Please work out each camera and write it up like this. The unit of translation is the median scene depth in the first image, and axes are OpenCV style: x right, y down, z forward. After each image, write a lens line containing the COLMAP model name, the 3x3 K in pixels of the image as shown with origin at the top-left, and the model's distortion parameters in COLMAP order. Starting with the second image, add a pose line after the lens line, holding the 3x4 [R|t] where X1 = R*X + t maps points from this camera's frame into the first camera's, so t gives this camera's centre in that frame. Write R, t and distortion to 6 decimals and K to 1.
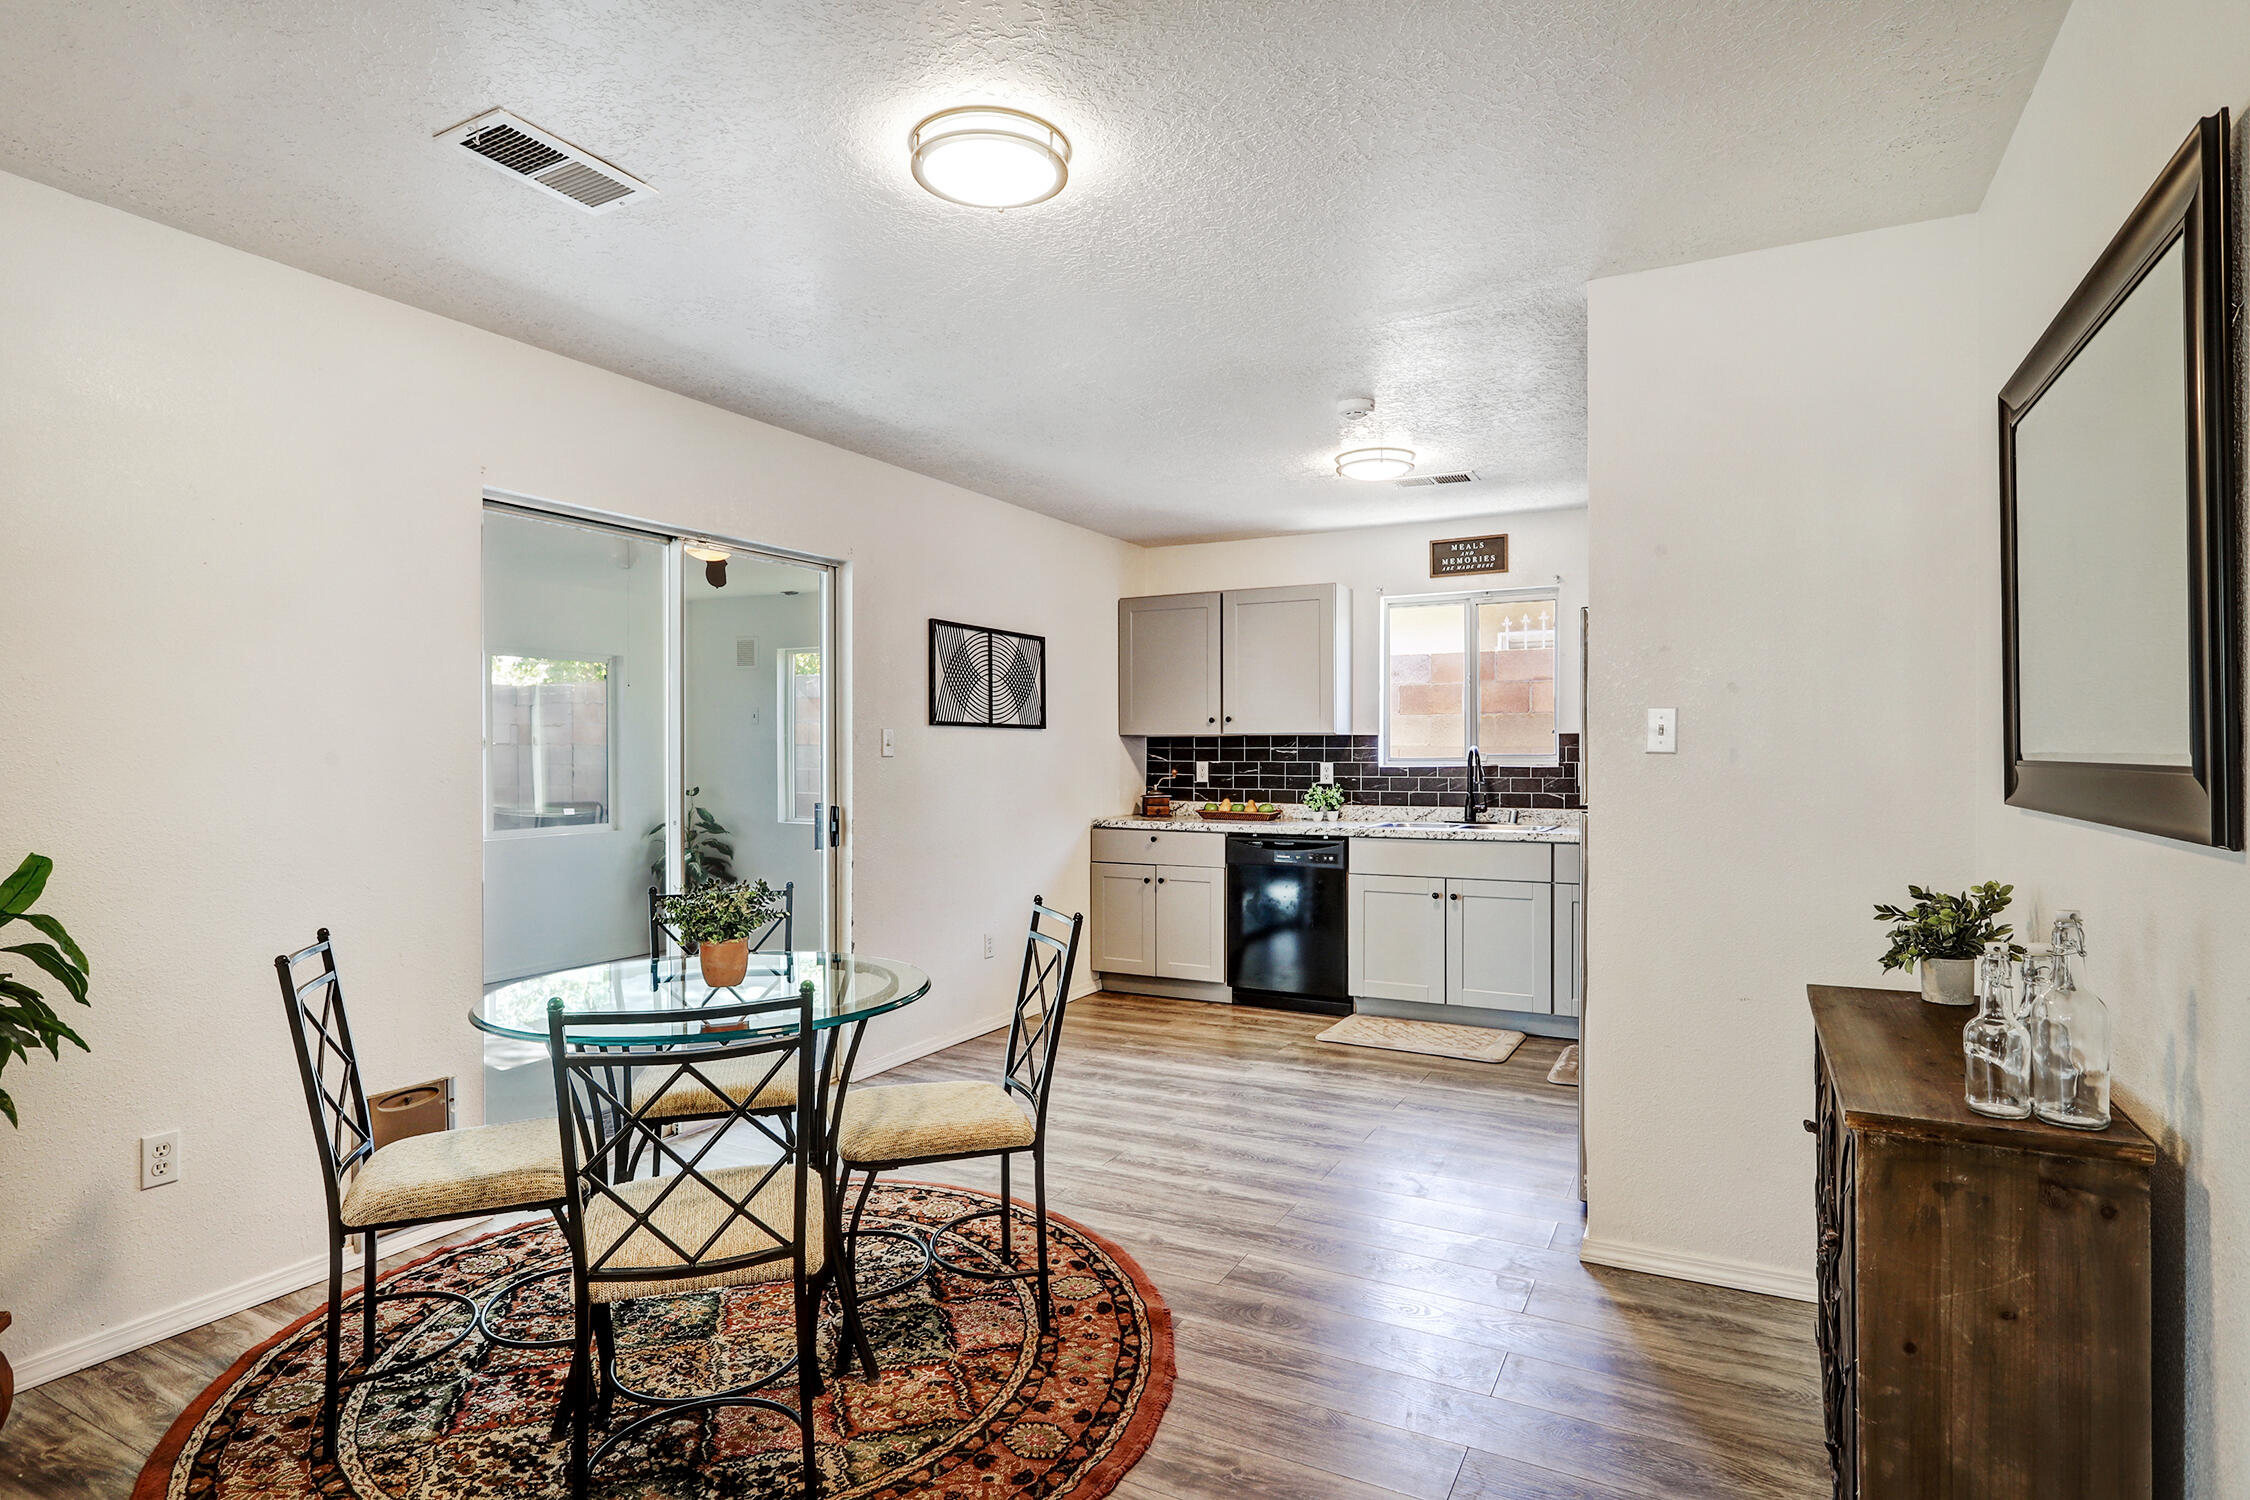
lens RADIAL K [[1161.9, 0, 1093.9], [0, 1161.9, 747.6], [0, 0, 1]] dist [-0.001619, 0.000022]
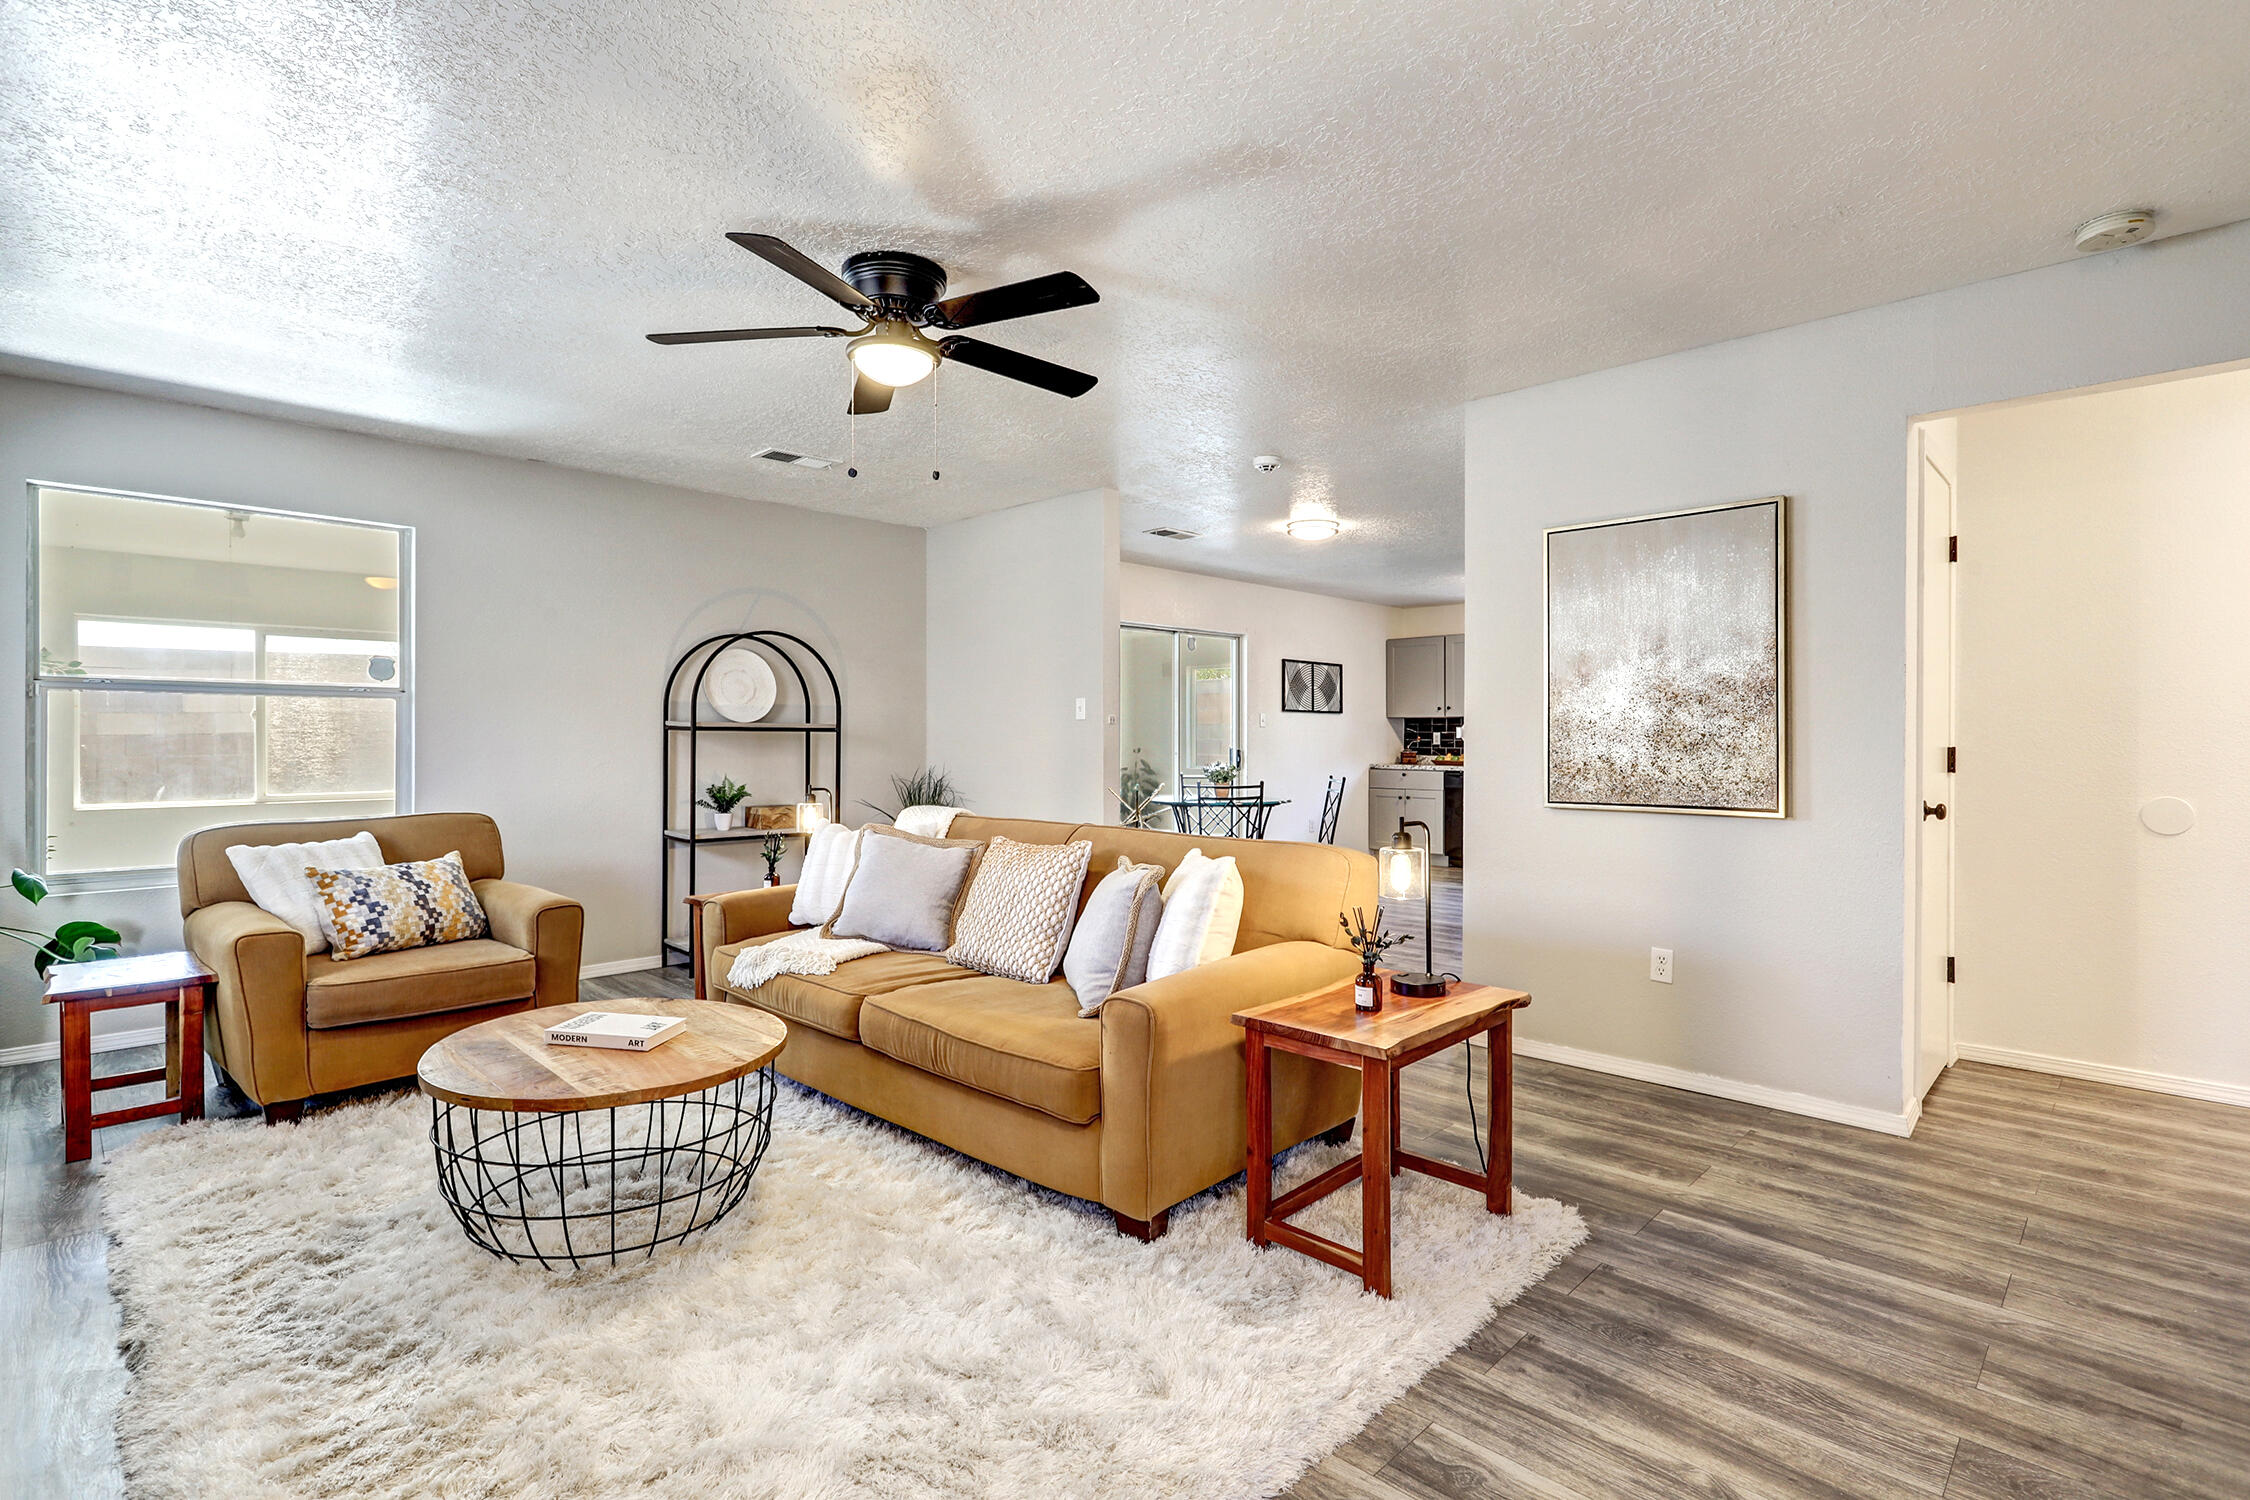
lens RADIAL K [[1061.4, 0, 1124.0], [0, 1061.4, 739.4], [0, 0, 1]] dist [0.003191, -0.000410]
pose [[0.965274, 0.004716, -0.261198, 0.064835], [-0.003189, 0.999975, 0.006269, 0.015994], [0.261221, -0.005219, 0.965265, -0.734208]]
